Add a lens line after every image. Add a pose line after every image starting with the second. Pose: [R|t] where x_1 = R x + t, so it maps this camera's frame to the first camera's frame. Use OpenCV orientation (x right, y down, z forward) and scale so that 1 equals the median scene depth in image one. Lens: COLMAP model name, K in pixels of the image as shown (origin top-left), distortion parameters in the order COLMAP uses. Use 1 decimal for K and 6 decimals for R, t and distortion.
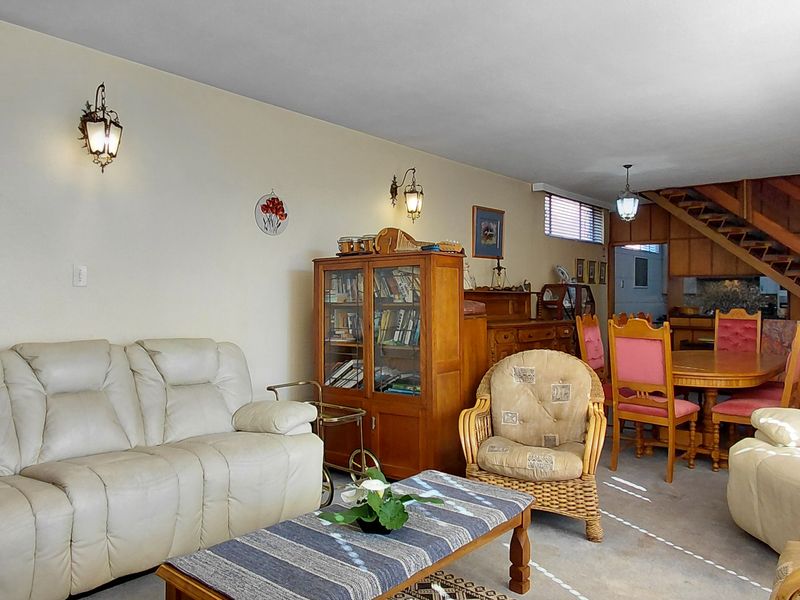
lens RADIAL K [[603.3, 0, 405.9], [0, 603.3, 290.0], [0, 0, 1]] dist [0.008035, -0.002873]
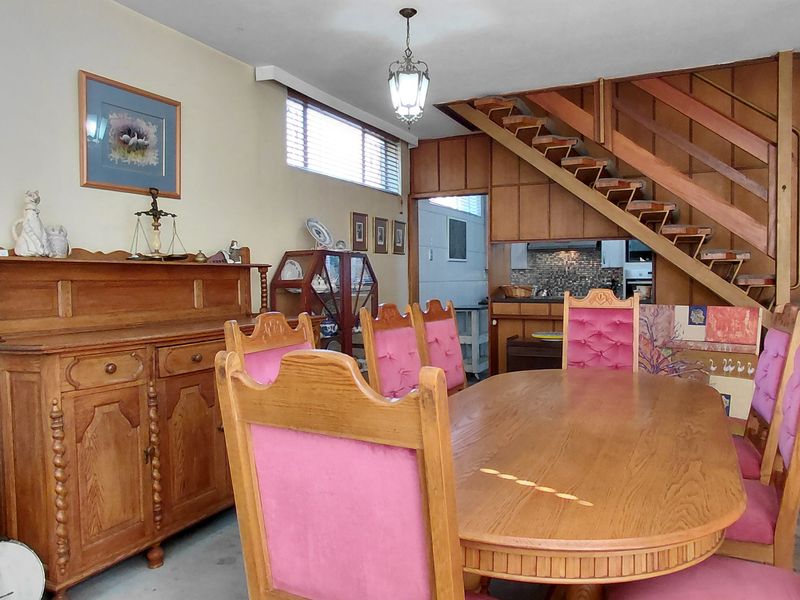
lens RADIAL K [[585.3, 0, 400.0], [0, 585.3, 300.0], [0, 0, 1]] dist [0.005002, 0.000828]
pose [[0.970682, -0.023607, 0.239206, 0.201434], [0.012259, 0.998732, 0.048818, 0.010439], [-0.240056, -0.044454, 0.969741, 0.436516]]
